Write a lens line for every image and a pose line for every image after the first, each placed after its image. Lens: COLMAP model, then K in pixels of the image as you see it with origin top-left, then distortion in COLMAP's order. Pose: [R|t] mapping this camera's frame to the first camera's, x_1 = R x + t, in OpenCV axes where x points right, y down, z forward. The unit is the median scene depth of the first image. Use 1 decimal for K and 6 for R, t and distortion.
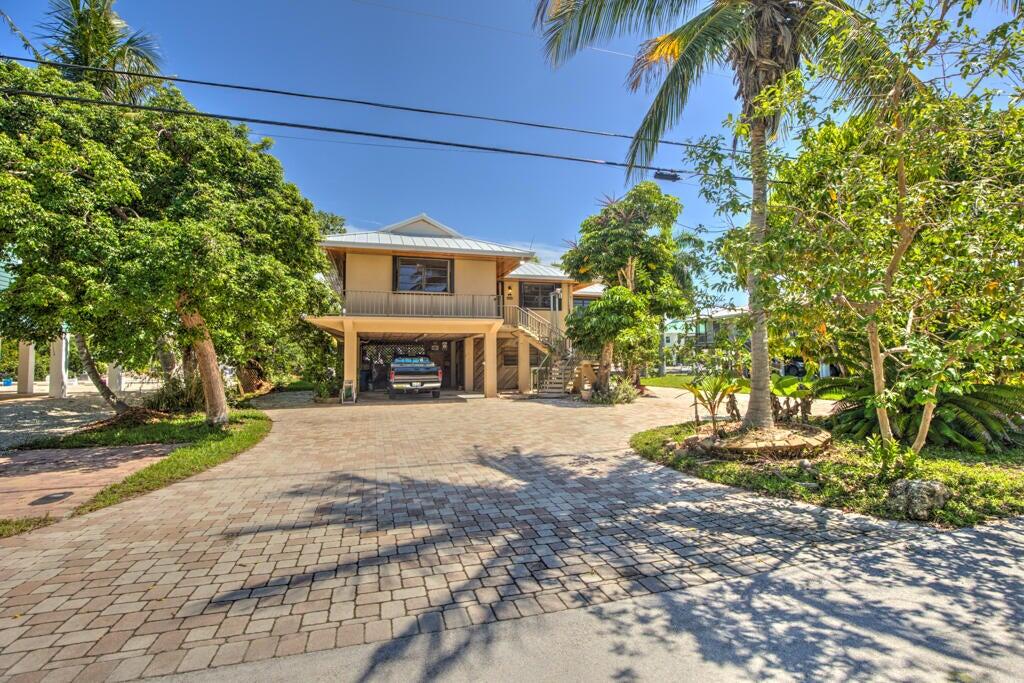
lens RADIAL K [[471.6, 0, 518.8], [0, 471.6, 337.6], [0, 0, 1]] dist [-0.039381, 0.007430]
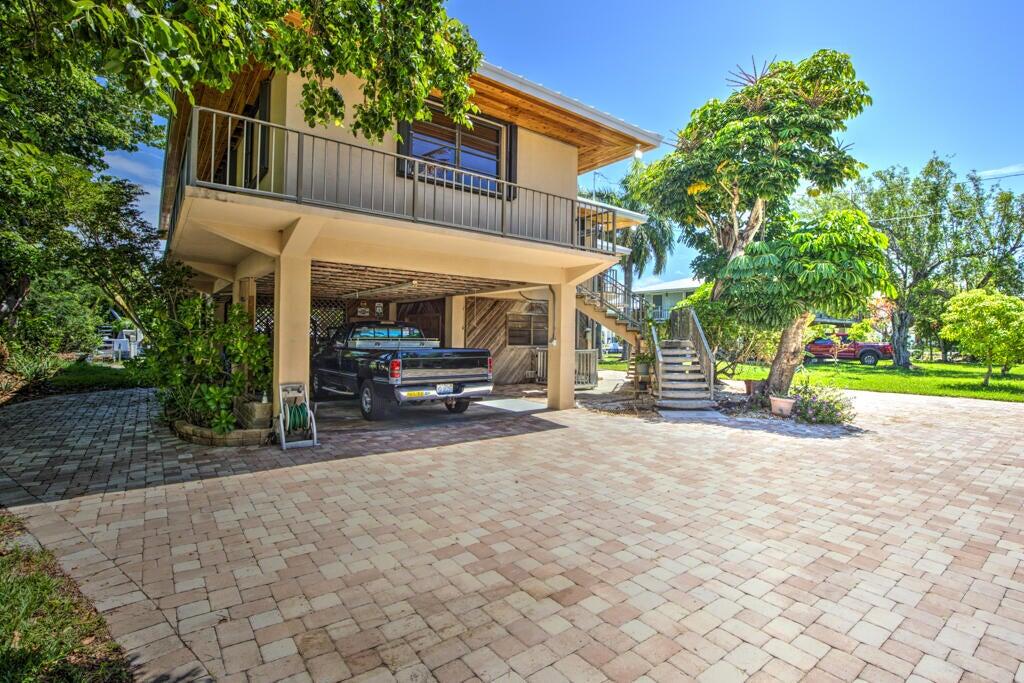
lens RADIAL K [[471.6, 0, 518.8], [0, 471.6, 337.6], [0, 0, 1]] dist [-0.039381, 0.007430]
pose [[0.935075, 0.020401, 0.353864, -0.311339], [-0.039847, 0.998064, 0.047754, 0.027471], [-0.352204, -0.058754, 0.934077, 0.561938]]
